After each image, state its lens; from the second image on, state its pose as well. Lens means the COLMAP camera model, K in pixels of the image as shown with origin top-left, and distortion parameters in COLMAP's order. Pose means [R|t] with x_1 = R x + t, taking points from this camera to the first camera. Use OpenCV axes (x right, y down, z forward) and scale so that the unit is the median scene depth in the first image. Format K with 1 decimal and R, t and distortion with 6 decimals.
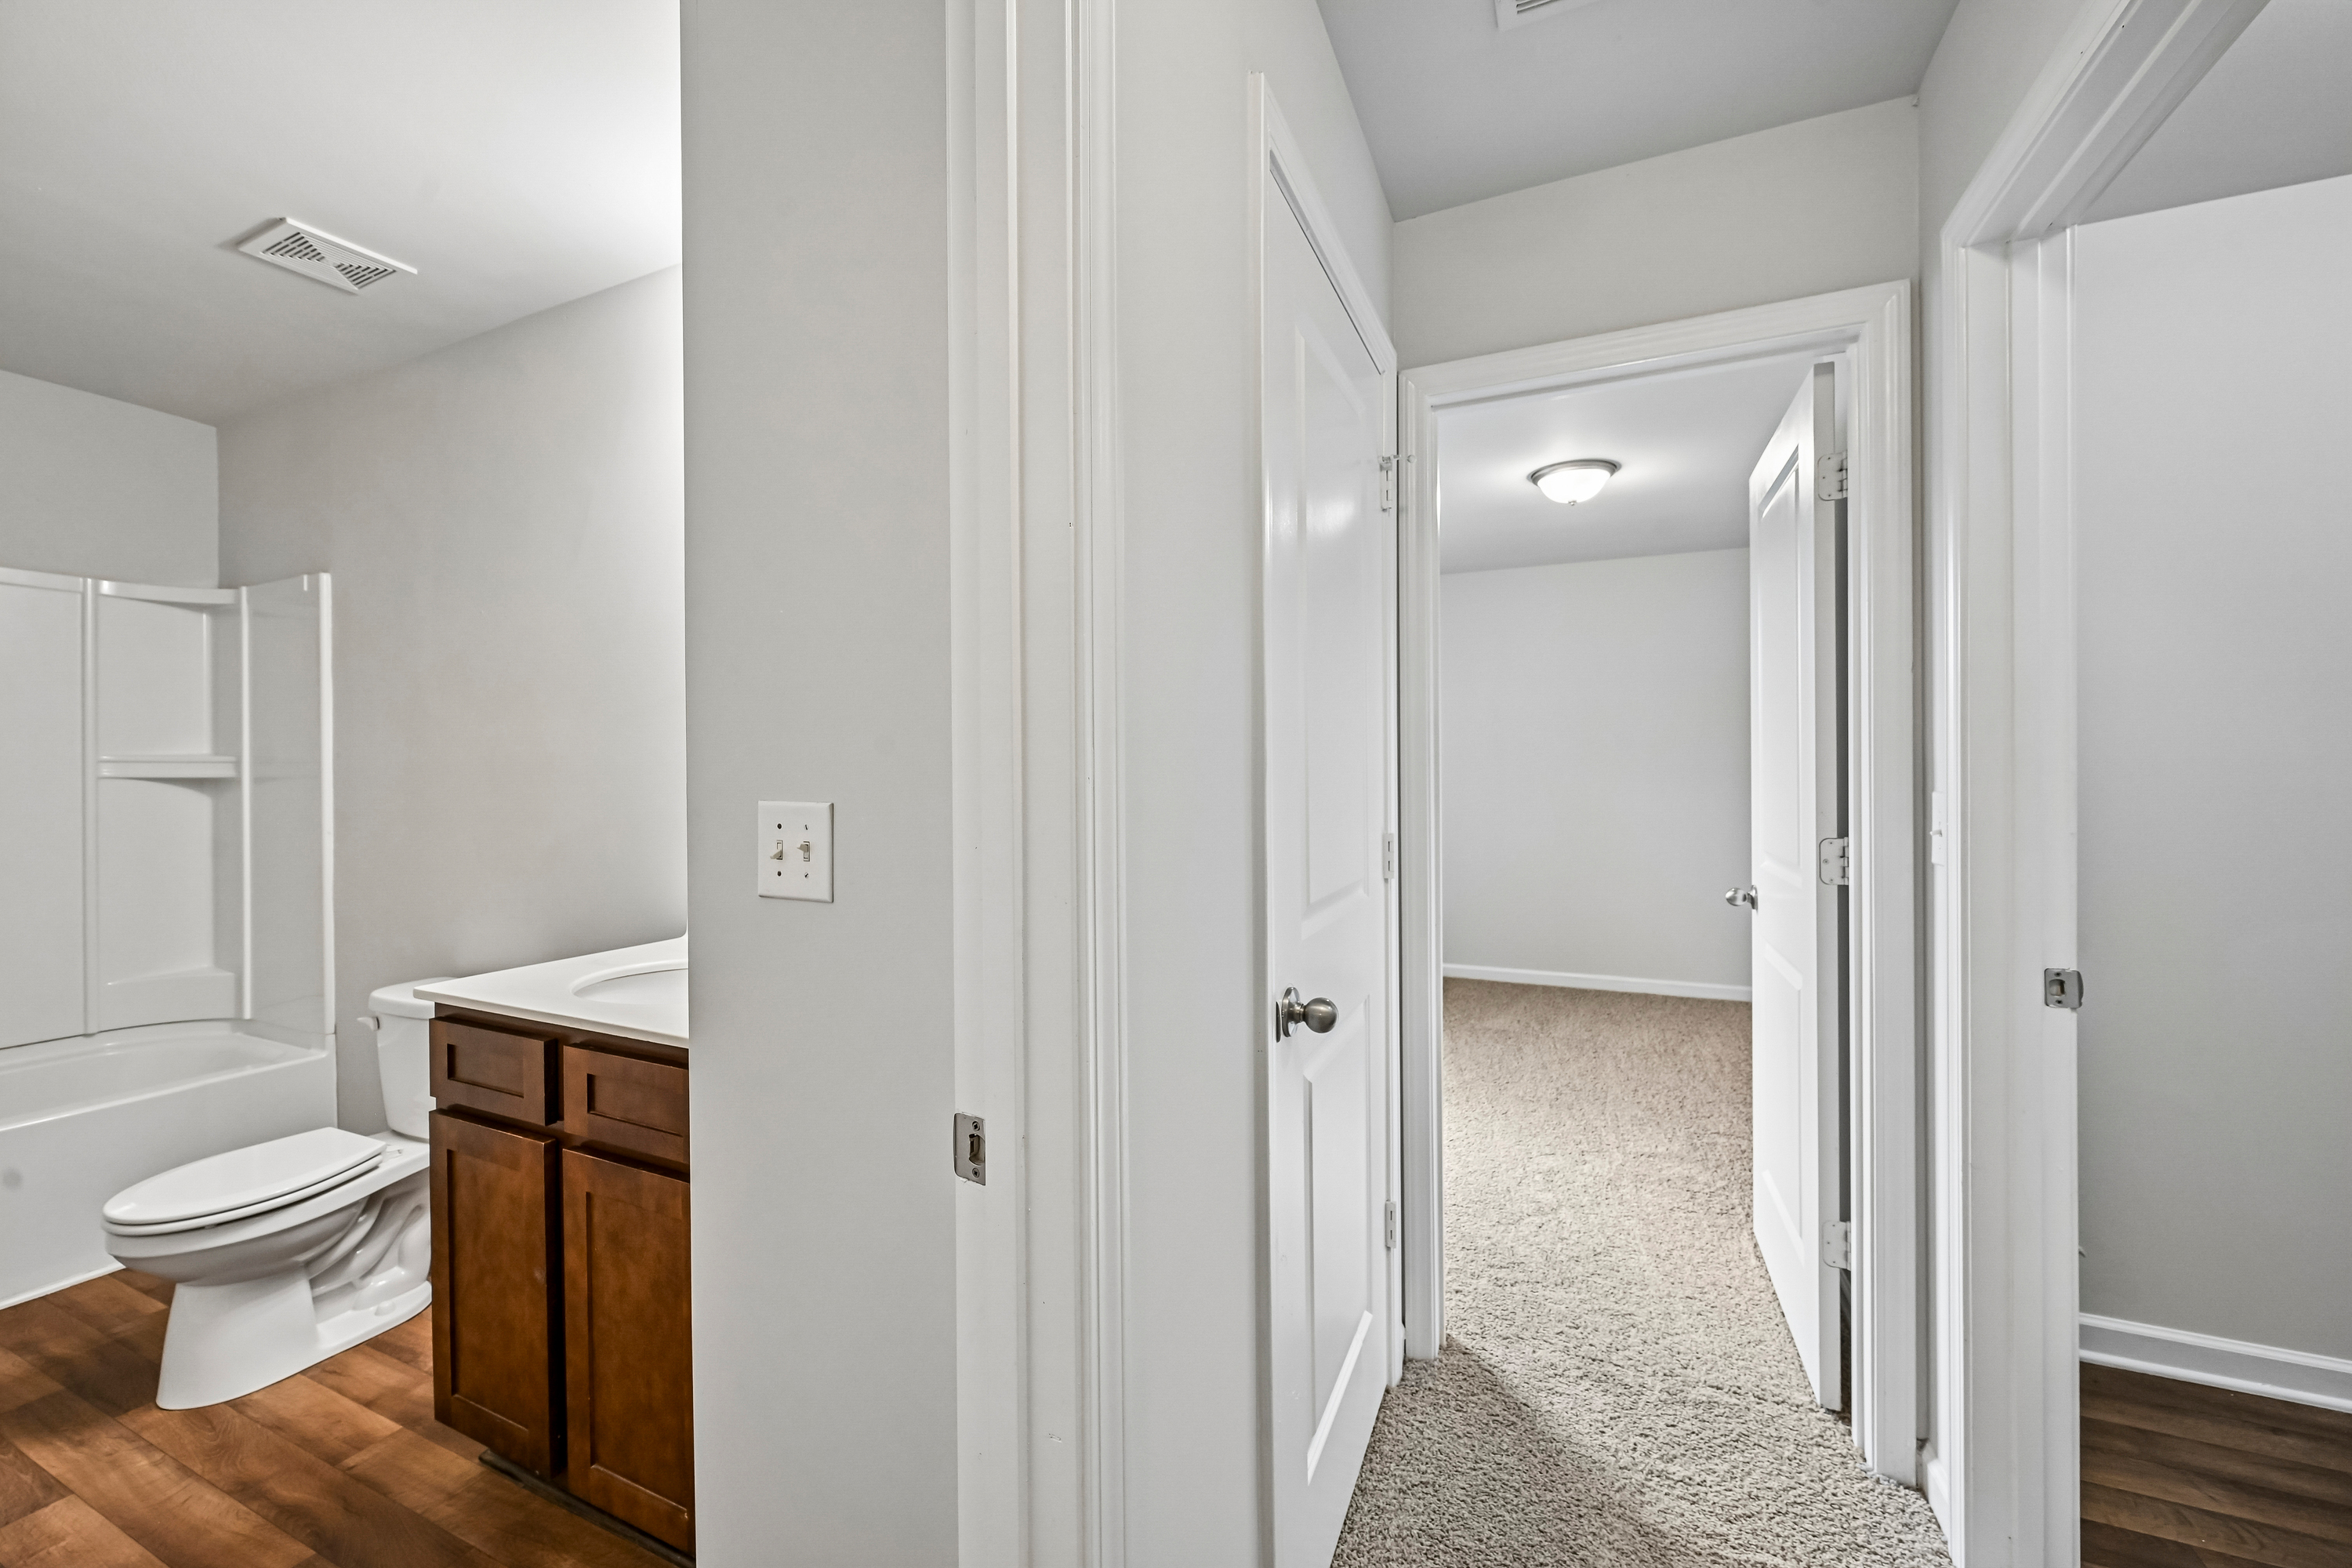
lens RADIAL K [[919.1, 0, 1180.2], [0, 919.1, 783.3], [0, 0, 1]] dist [-0.000421, -0.000236]
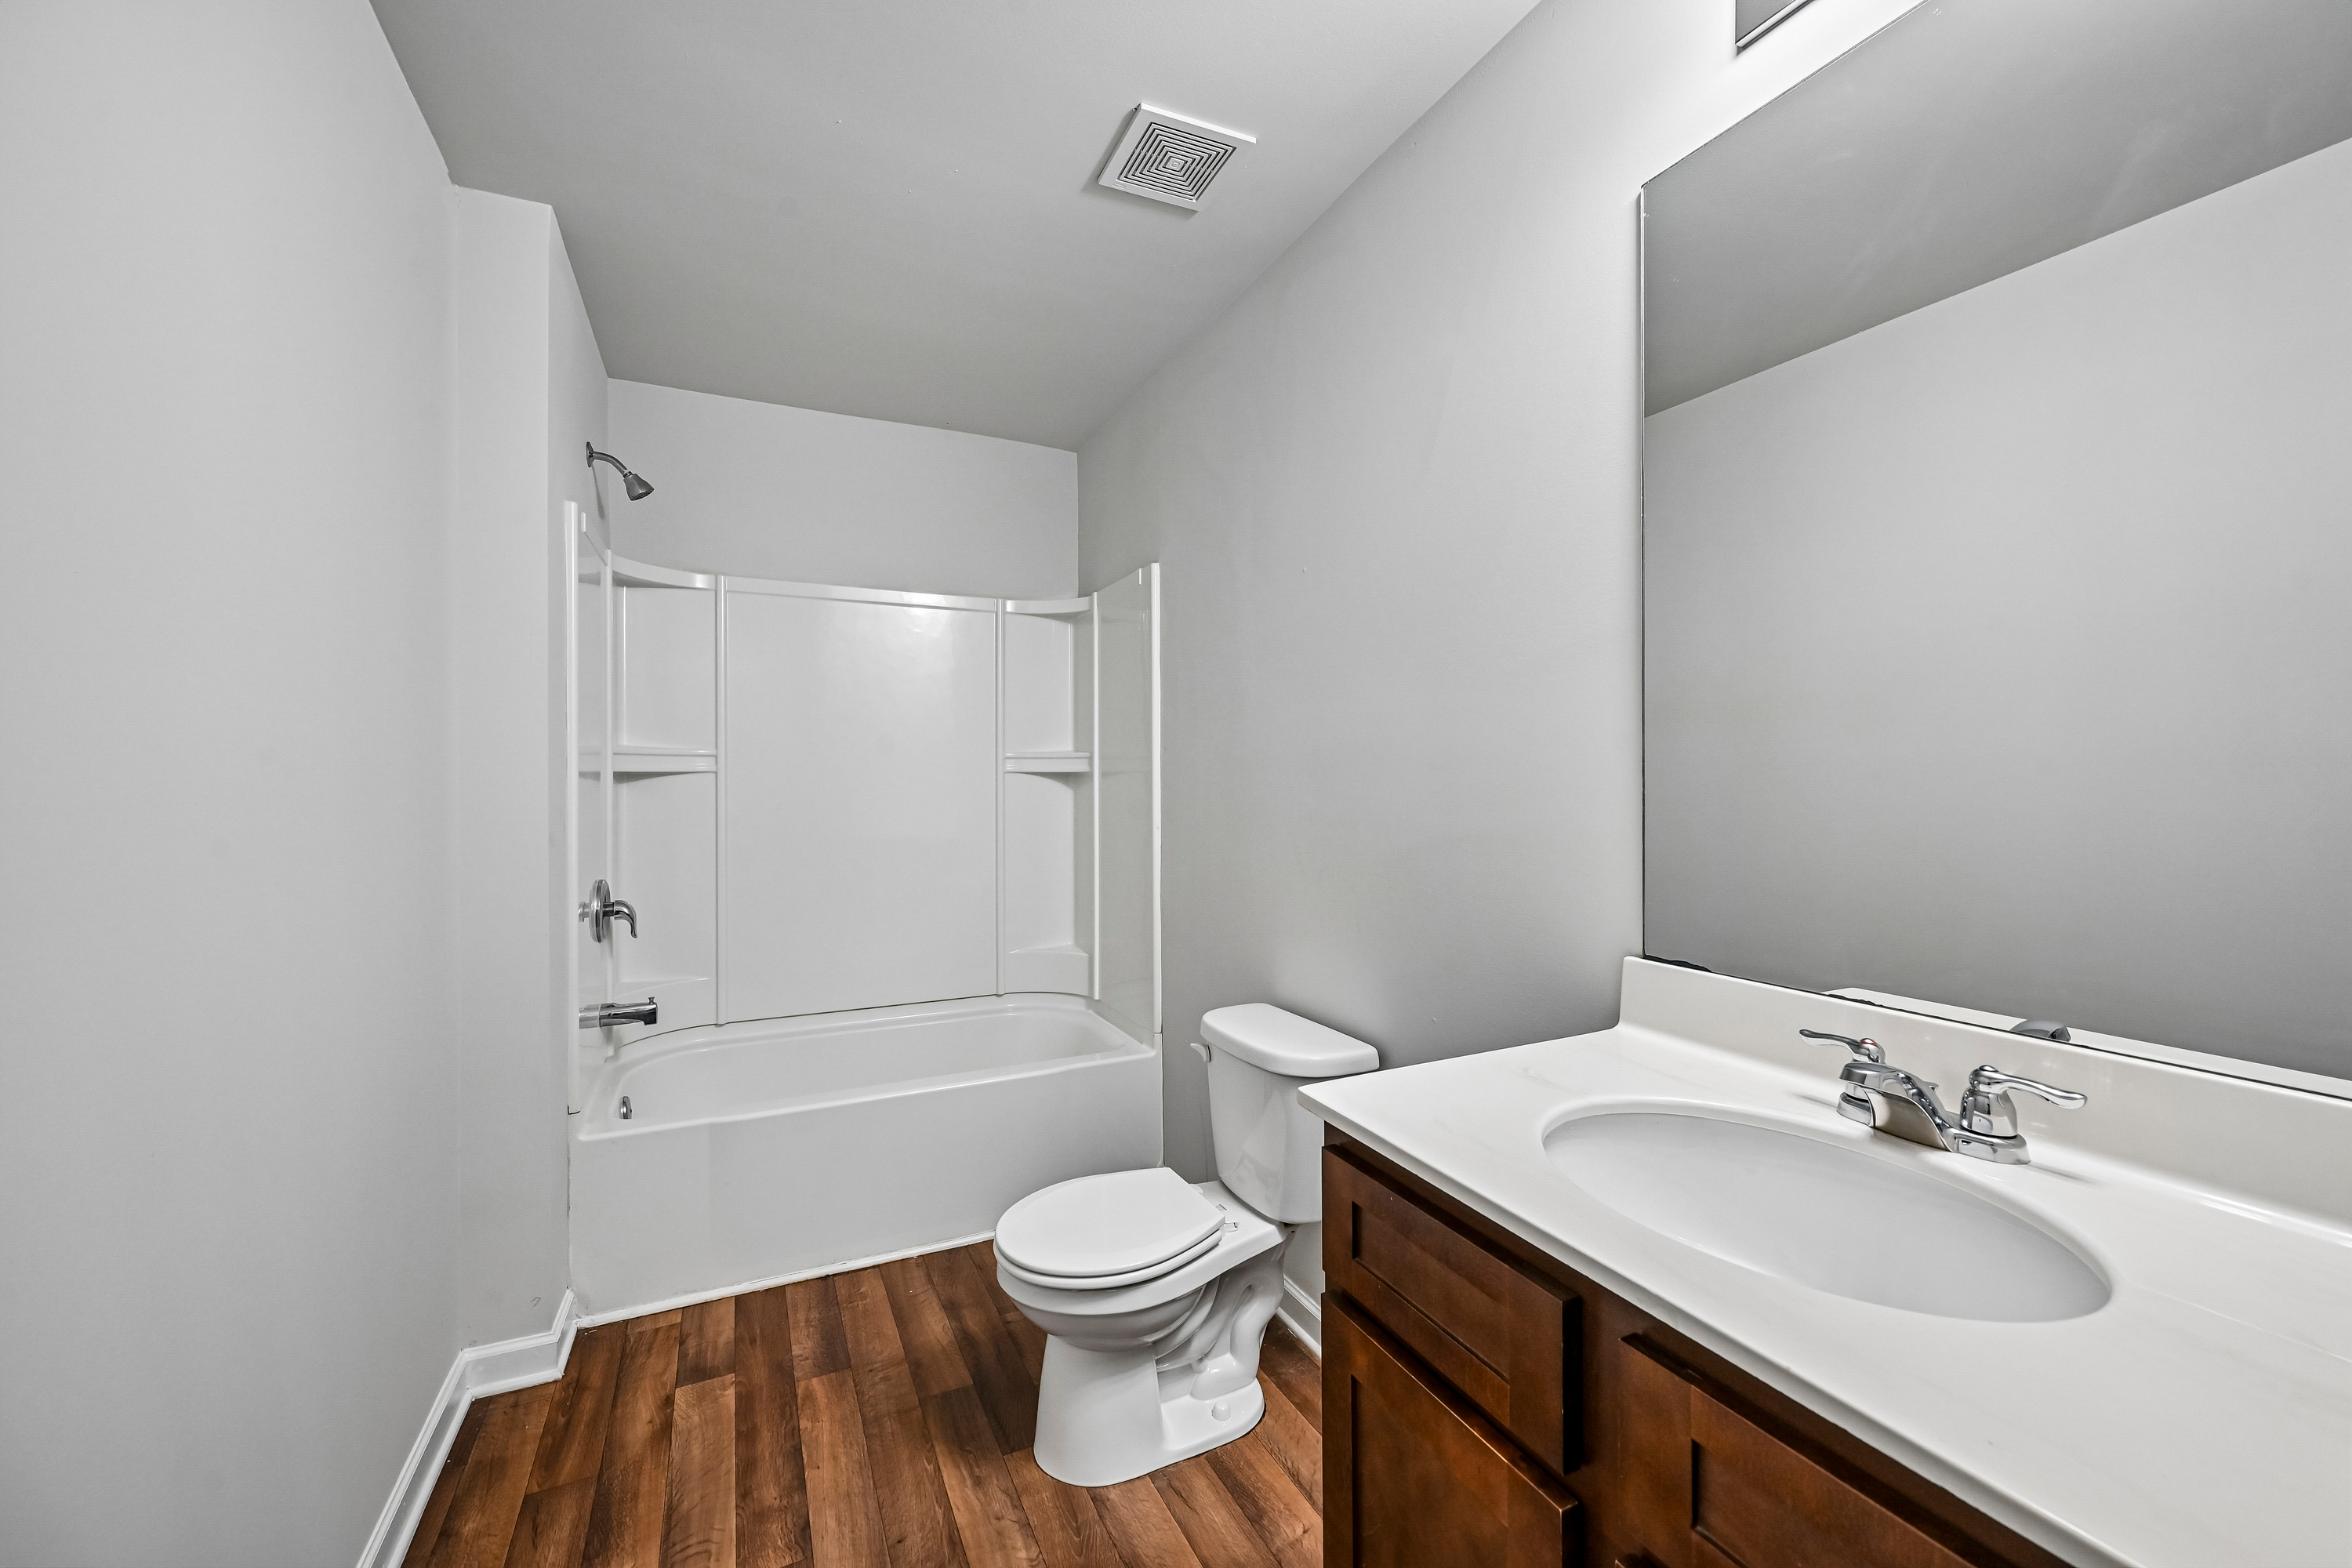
lens RADIAL K [[919.1, 0, 1180.2], [0, 919.1, 783.3], [0, 0, 1]] dist [-0.000421, -0.000236]
pose [[0.770223, 0.004839, -0.637757, -0.370363], [-0.002562, 0.999987, 0.004494, 0.002686], [0.637770, -0.001828, 0.770225, 0.340906]]
